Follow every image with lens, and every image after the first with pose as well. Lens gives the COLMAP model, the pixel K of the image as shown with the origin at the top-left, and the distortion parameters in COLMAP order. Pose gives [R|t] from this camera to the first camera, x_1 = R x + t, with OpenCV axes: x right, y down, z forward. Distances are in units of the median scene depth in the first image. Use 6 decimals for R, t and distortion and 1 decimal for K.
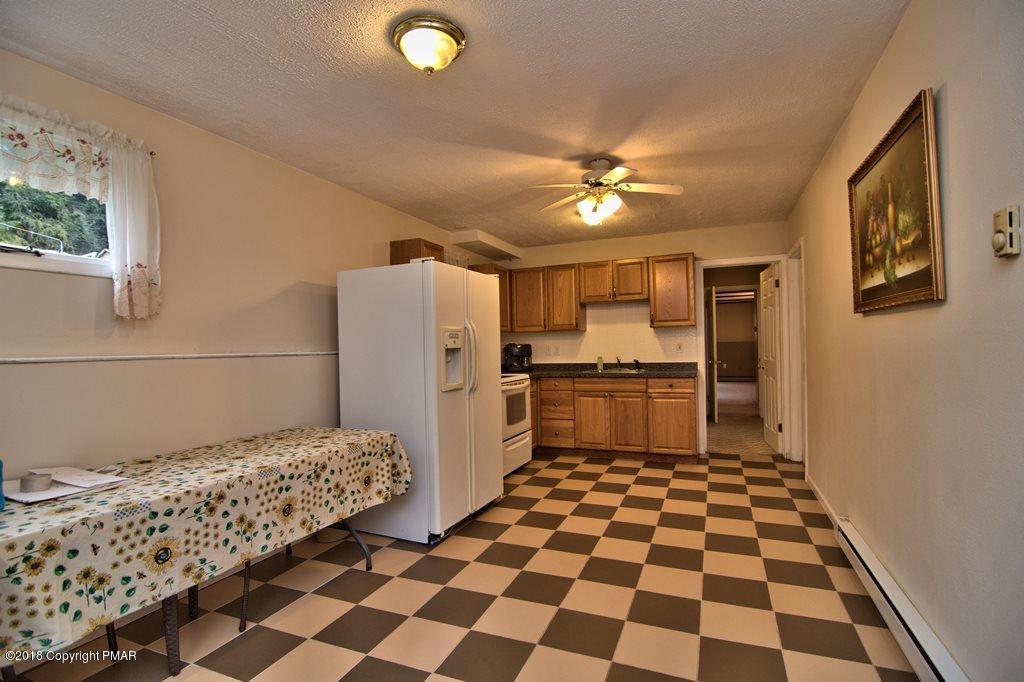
lens RADIAL K [[487.7, 0, 508.9], [0, 487.7, 345.2], [0, 0, 1]] dist [-0.004565, -0.011027]
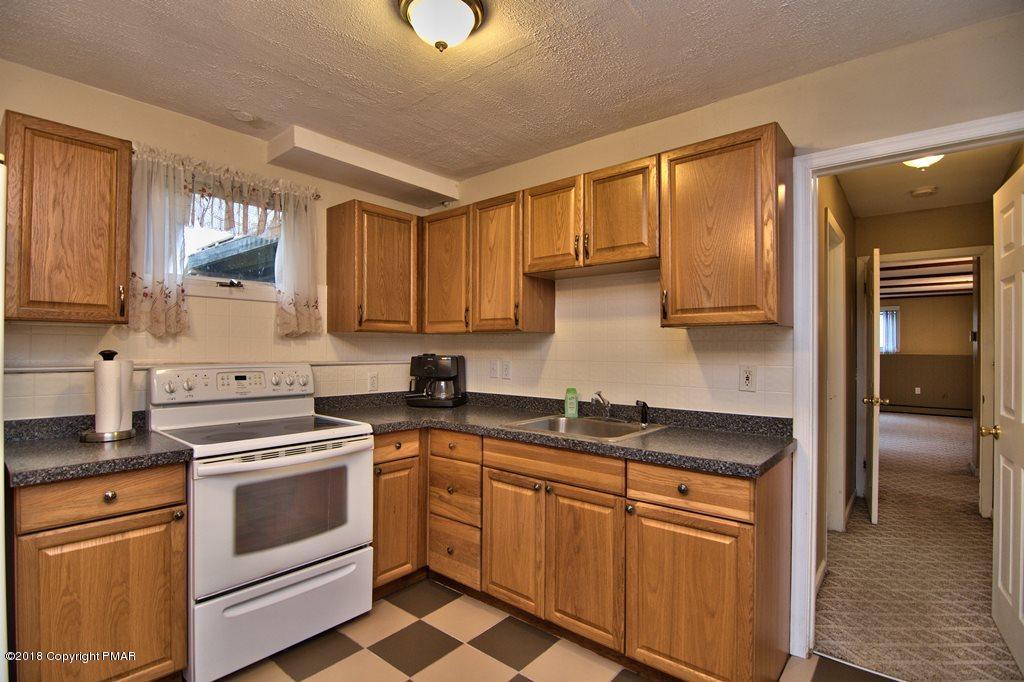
lens RADIAL K [[487.7, 0, 508.9], [0, 487.7, 345.2], [0, 0, 1]] dist [-0.004565, -0.011027]
pose [[0.955646, 0.024832, -0.293468, 0.289540], [-0.025656, 0.999670, 0.001044, -0.018630], [0.293398, 0.006532, 0.955968, 0.577341]]
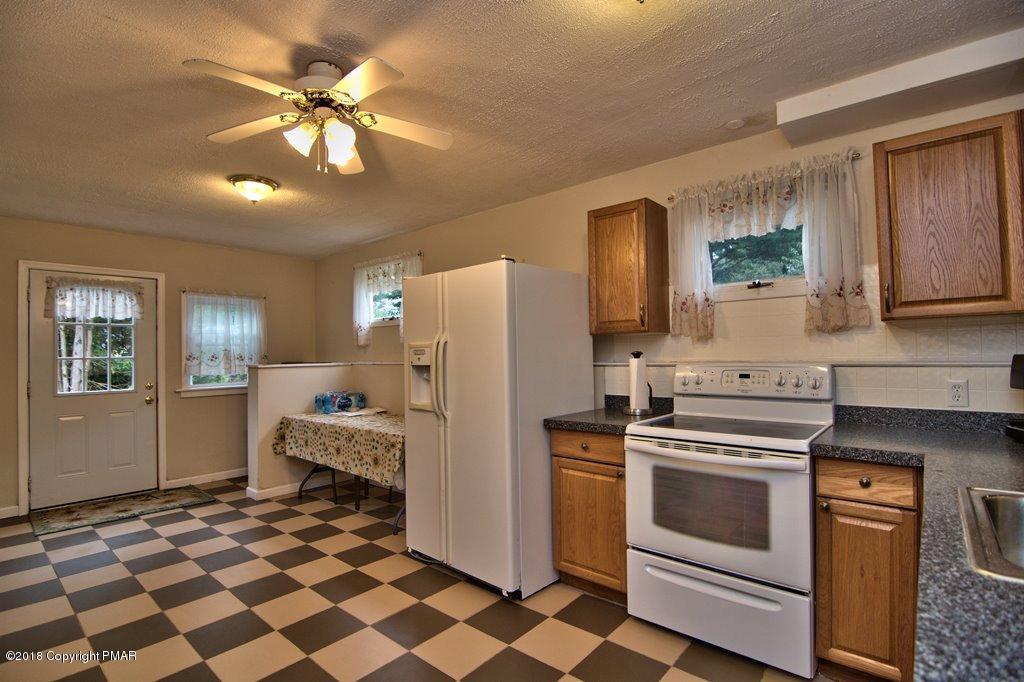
lens RADIAL K [[487.7, 0, 508.9], [0, 487.7, 345.2], [0, 0, 1]] dist [-0.004565, -0.011027]
pose [[-0.306927, 0.008246, -0.951697, 0.434420], [0.026085, 0.999660, 0.000249, -0.016905], [0.951376, -0.024749, -0.307037, 0.871953]]
